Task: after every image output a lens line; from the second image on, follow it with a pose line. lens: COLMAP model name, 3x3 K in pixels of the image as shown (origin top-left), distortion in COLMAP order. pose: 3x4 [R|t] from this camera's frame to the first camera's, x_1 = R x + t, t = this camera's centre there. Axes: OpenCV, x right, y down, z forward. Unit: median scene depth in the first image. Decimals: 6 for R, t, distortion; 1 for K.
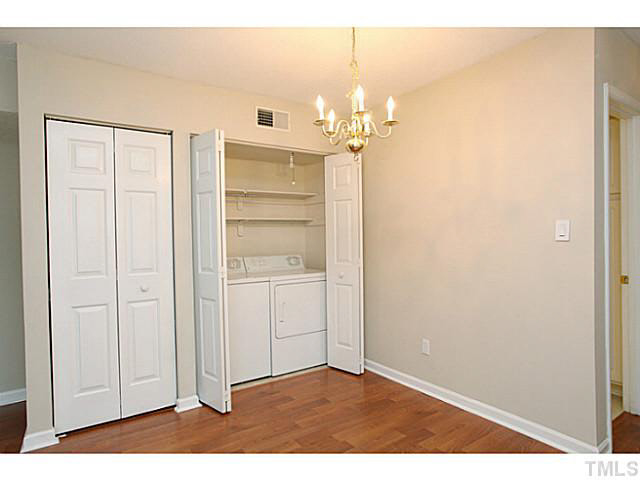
lens RADIAL K [[381.4, 0, 321.4], [0, 381.4, 244.3], [0, 0, 1]] dist [-0.029303, 0.005383]
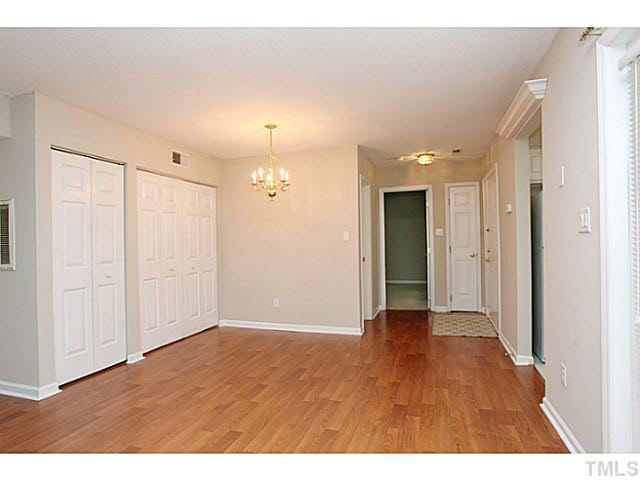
lens RADIAL K [[381.4, 0, 314.6], [0, 381.4, 242.4], [0, 0, 1]] dist [-0.029303, 0.005383]
pose [[0.794536, 0.002051, 0.607213, -0.696196], [0.012674, 0.999720, -0.019961, 0.032132], [-0.607084, 0.023555, 0.794288, -0.541555]]
